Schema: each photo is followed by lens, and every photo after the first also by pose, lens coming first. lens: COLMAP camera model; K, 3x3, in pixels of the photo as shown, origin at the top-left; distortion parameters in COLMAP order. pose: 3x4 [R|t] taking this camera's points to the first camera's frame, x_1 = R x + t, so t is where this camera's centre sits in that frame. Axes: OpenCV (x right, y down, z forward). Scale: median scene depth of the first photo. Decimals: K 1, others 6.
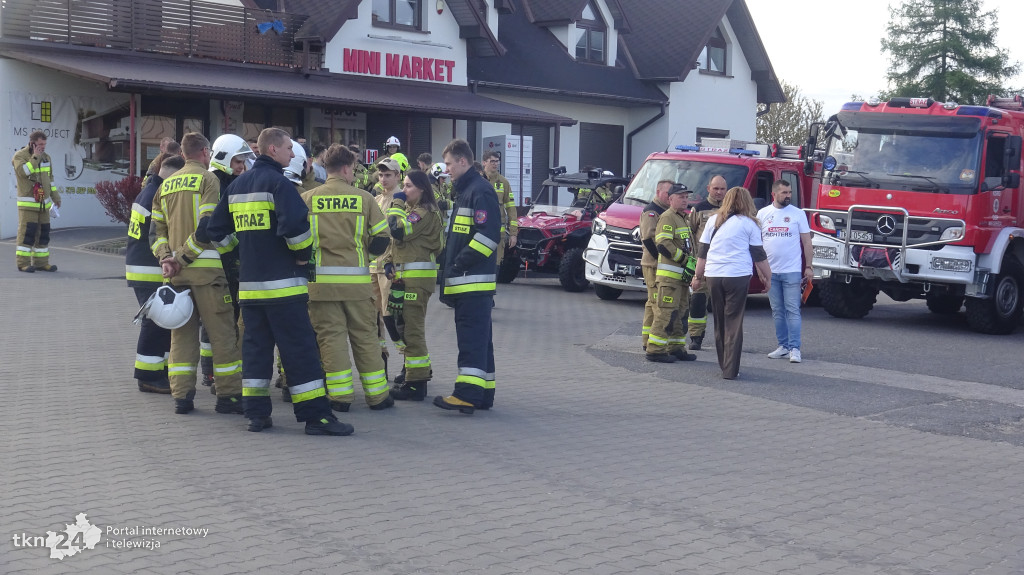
lens RADIAL K [[1570.3, 0, 512.0], [0, 1570.3, 287.5], [0, 0, 1]] dist [0.011061, 0.009165]
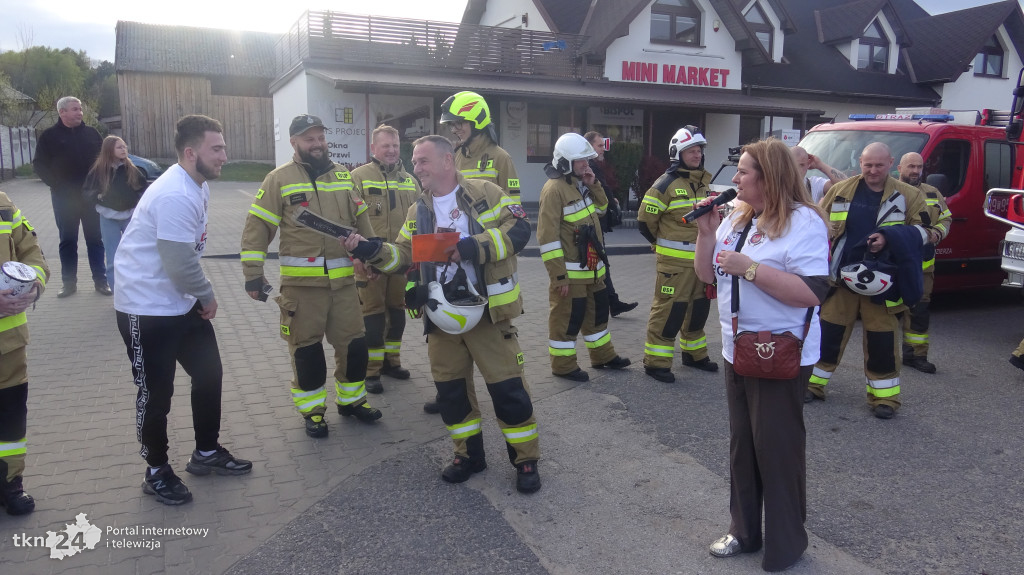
lens RADIAL K [[752.0, 0, 512.0], [0, 752.0, 287.5], [0, 0, 1]] dist [-0.002451, -0.000445]
pose [[0.888413, 0.057479, -0.455433, 0.093449], [-0.020005, 0.996035, 0.086683, -0.019359], [0.458609, -0.067900, 0.886040, 0.378248]]
